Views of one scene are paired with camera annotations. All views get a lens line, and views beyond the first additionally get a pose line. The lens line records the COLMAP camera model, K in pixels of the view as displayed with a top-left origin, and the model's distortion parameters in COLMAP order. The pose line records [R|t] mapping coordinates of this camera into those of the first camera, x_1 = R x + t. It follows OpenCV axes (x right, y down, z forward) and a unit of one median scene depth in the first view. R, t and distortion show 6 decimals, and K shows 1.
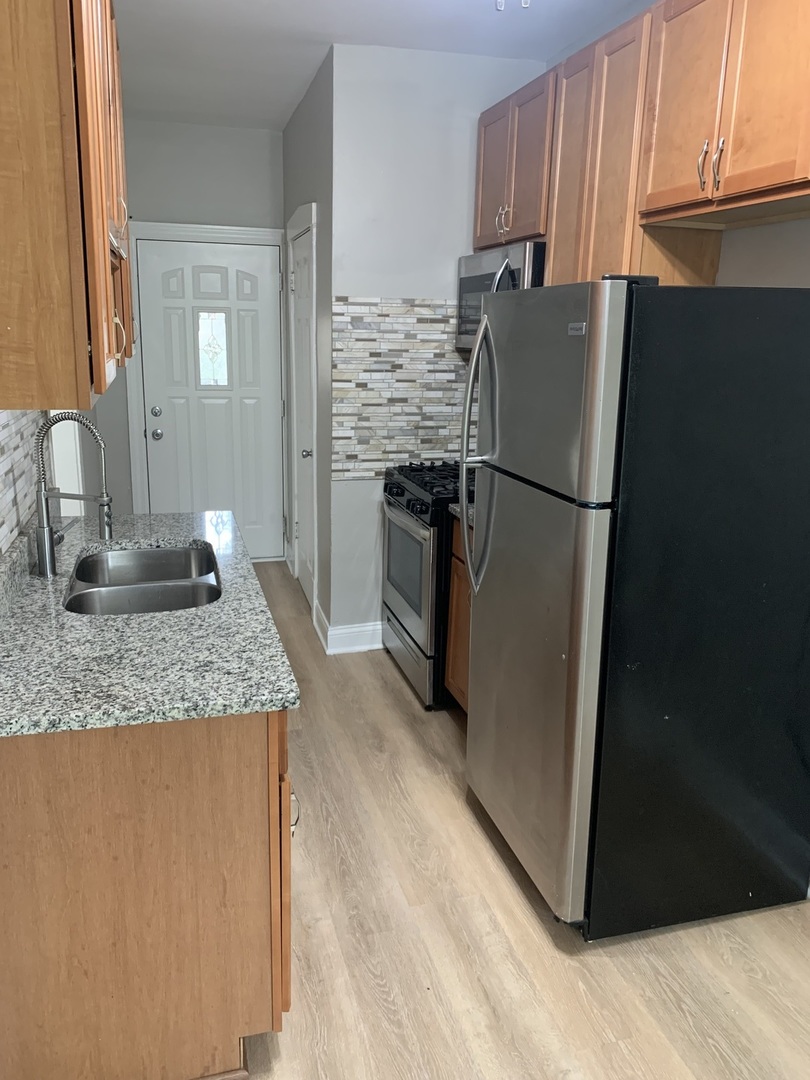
lens RADIAL K [[837.4, 0, 409.0], [0, 837.4, 541.0], [0, 0, 1]] dist [0.057485, -0.099425]
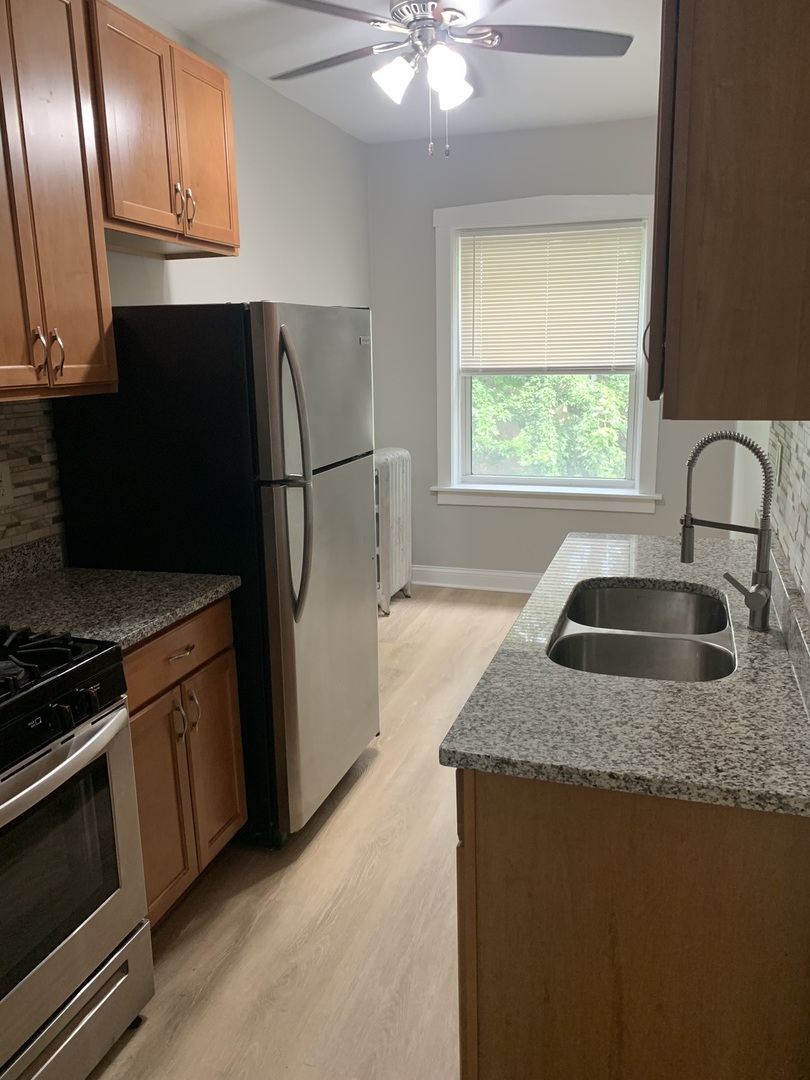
lens RADIAL K [[837.4, 0, 409.0], [0, 837.4, 541.0], [0, 0, 1]] dist [0.057485, -0.099425]
pose [[-0.827546, -0.131306, 0.545826, -0.675689], [0.141715, 0.891916, 0.429422, -0.515474], [-0.543216, 0.432718, -0.719494, 2.017972]]
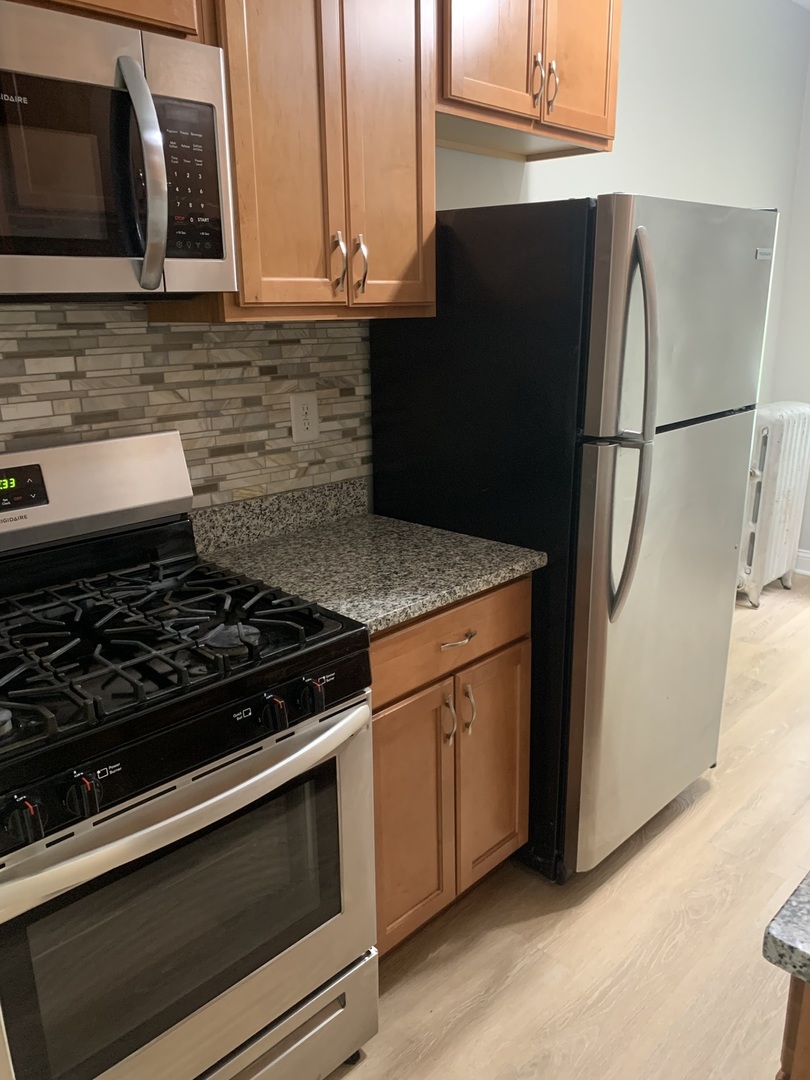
lens RADIAL K [[837.4, 0, 409.0], [0, 837.4, 541.0], [0, 0, 1]] dist [0.057485, -0.099425]
pose [[-0.496331, -0.260293, 0.828192, -0.542872], [0.215767, 0.887070, 0.408106, -0.429311], [-0.840892, 0.381253, -0.384118, 1.809166]]
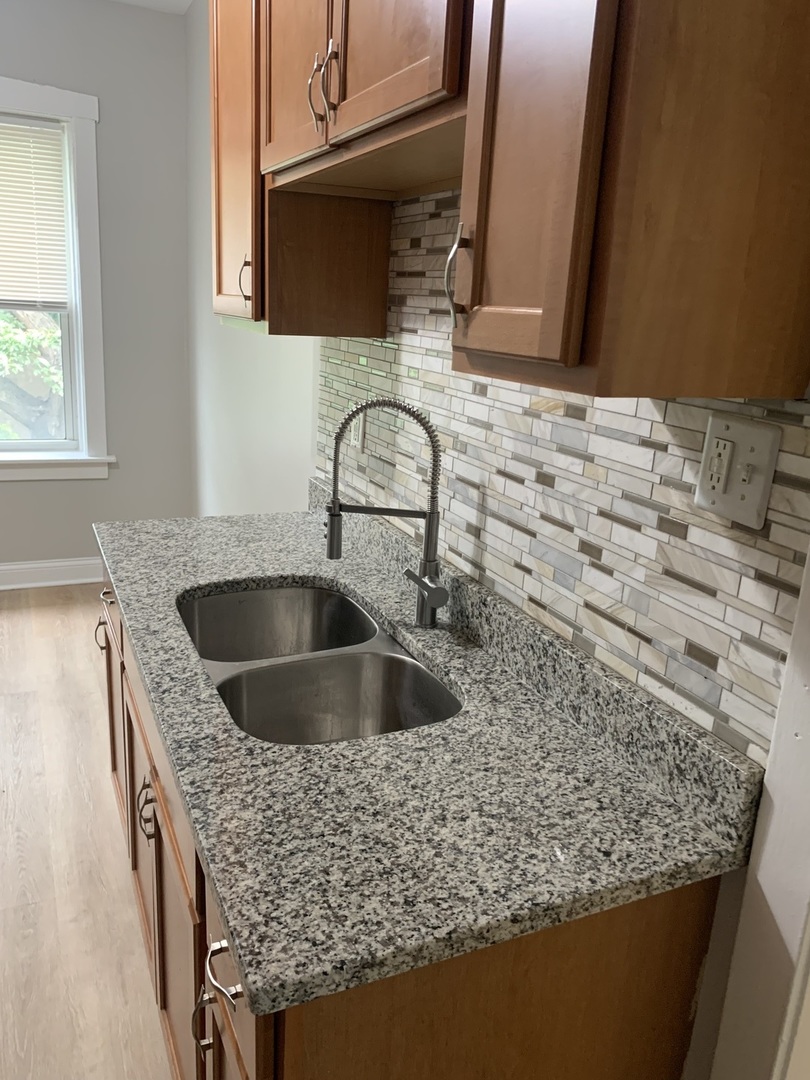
lens RADIAL K [[832.4, 0, 405.0], [0, 832.4, 540.0], [0, 0, 1]] dist [0.041144, -0.099098]
pose [[-0.985805, -0.029664, -0.165254, -0.330495], [-0.109938, 0.857961, 0.501813, -0.439497], [0.126896, 0.512857, -0.849044, 1.804385]]
